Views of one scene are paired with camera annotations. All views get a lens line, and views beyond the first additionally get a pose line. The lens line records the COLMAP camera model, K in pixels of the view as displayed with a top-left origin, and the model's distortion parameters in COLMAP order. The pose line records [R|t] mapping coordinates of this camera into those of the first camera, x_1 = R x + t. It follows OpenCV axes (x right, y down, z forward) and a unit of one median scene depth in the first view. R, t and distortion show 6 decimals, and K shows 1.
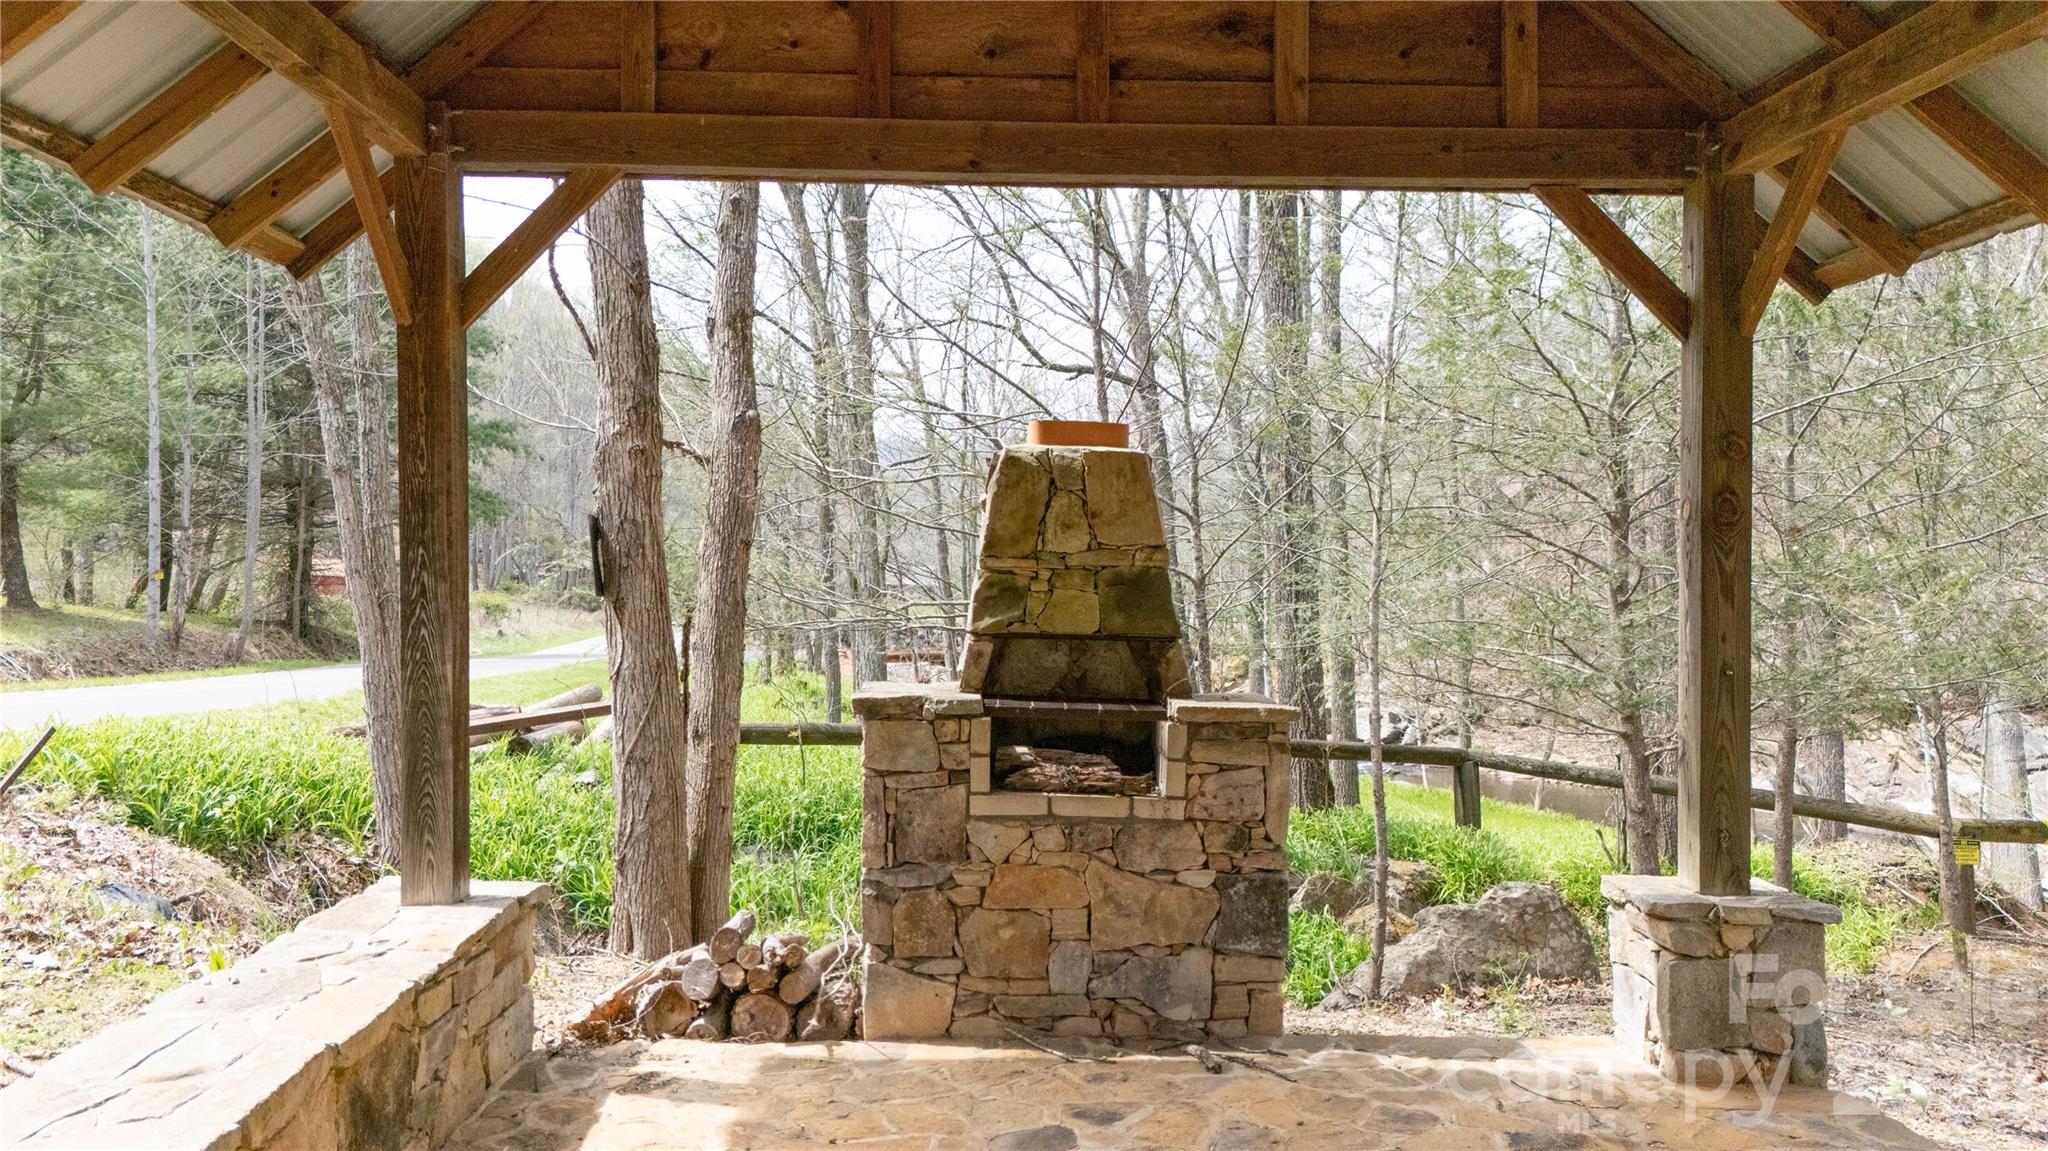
lens RADIAL K [[1474.7, 0, 1024.0], [0, 1474.7, 575.5], [0, 0, 1]] dist [0.080495, -0.087638]
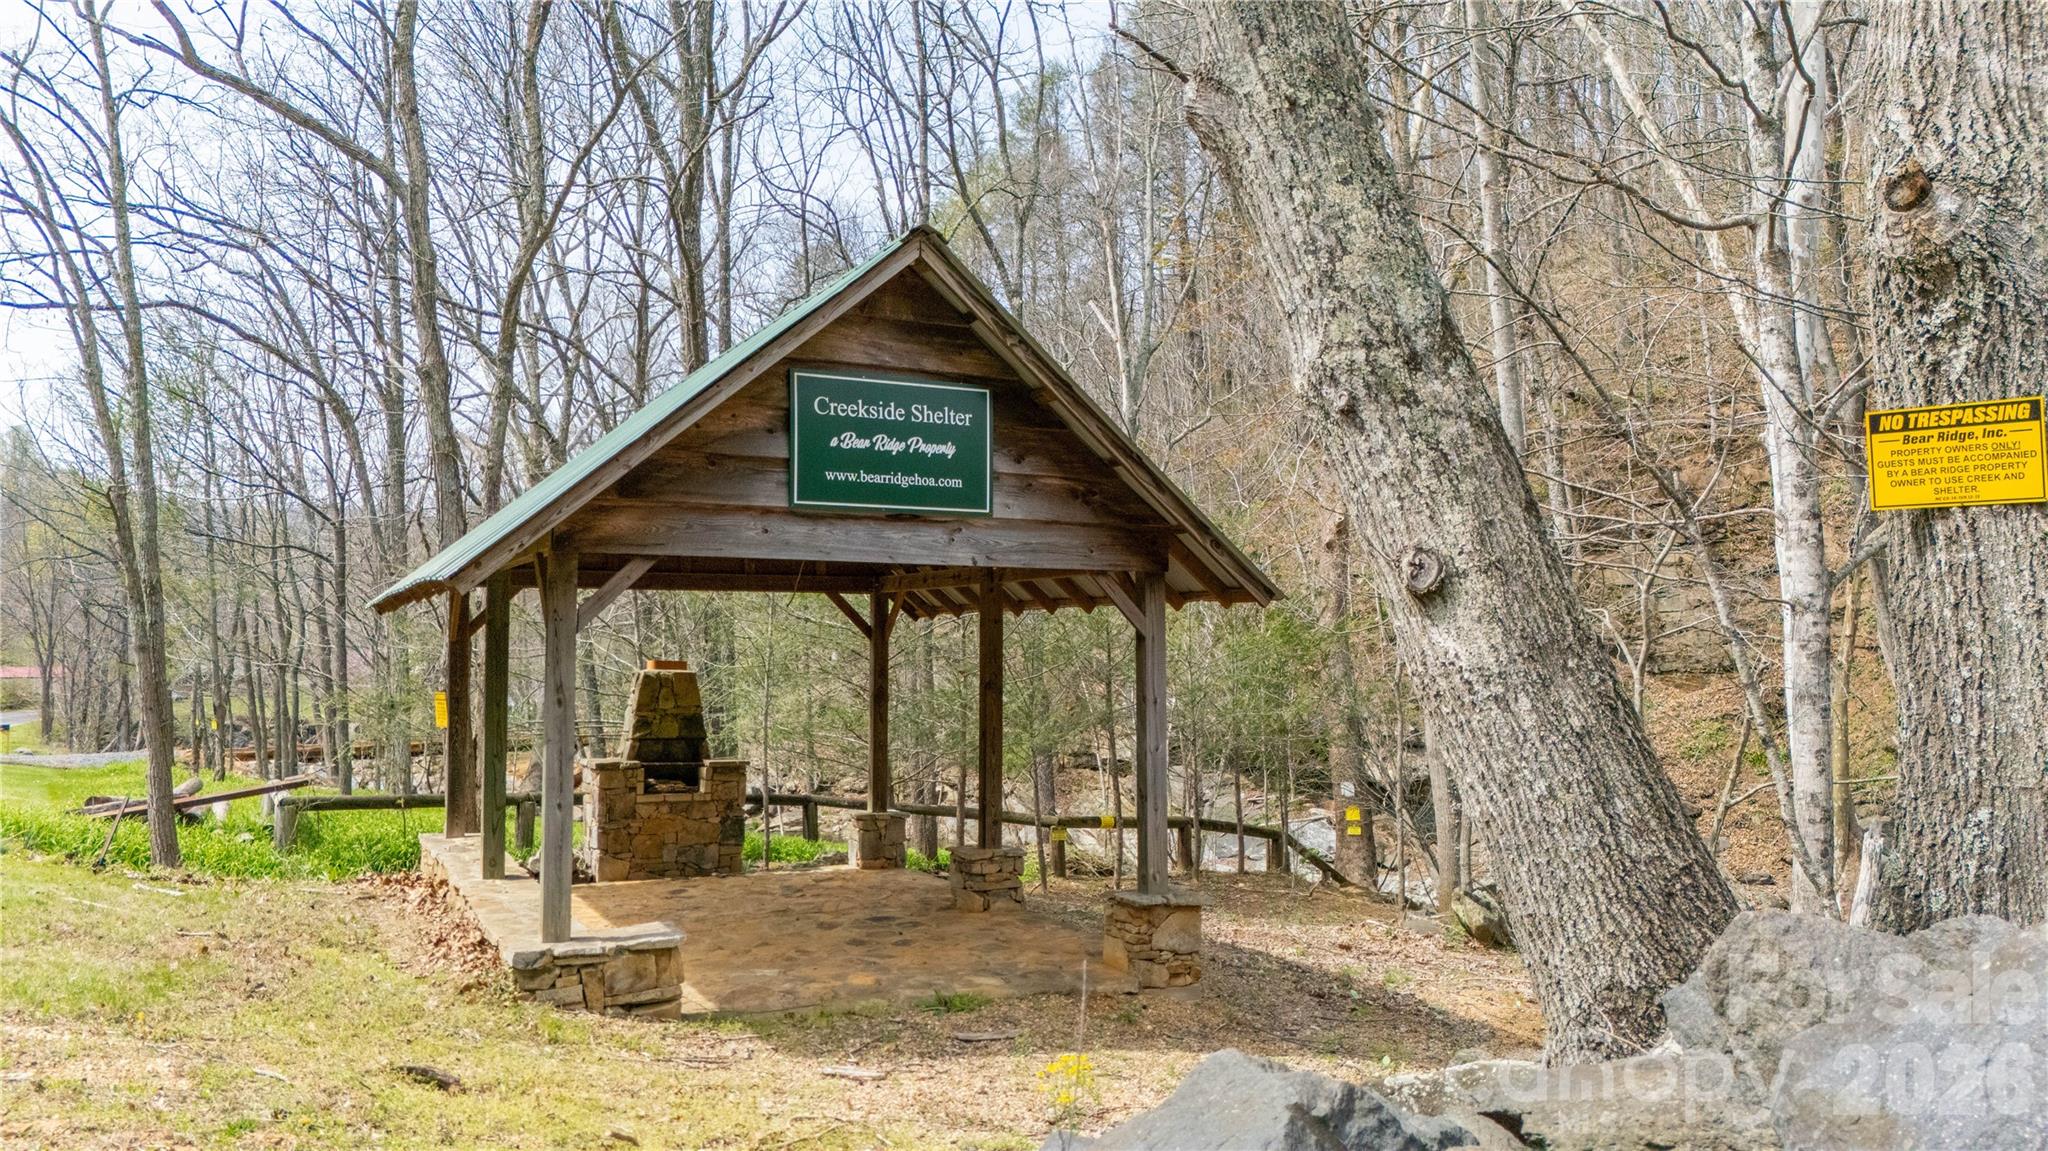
lens RADIAL K [[1474.7, 0, 1024.0], [0, 1474.7, 575.5], [0, 0, 1]] dist [0.080495, -0.087638]
pose [[0.909923, 0.014280, 0.414532, -0.551947], [0.008140, 0.998600, -0.052270, -0.122027], [-0.414698, 0.050936, 0.908532, -1.954982]]
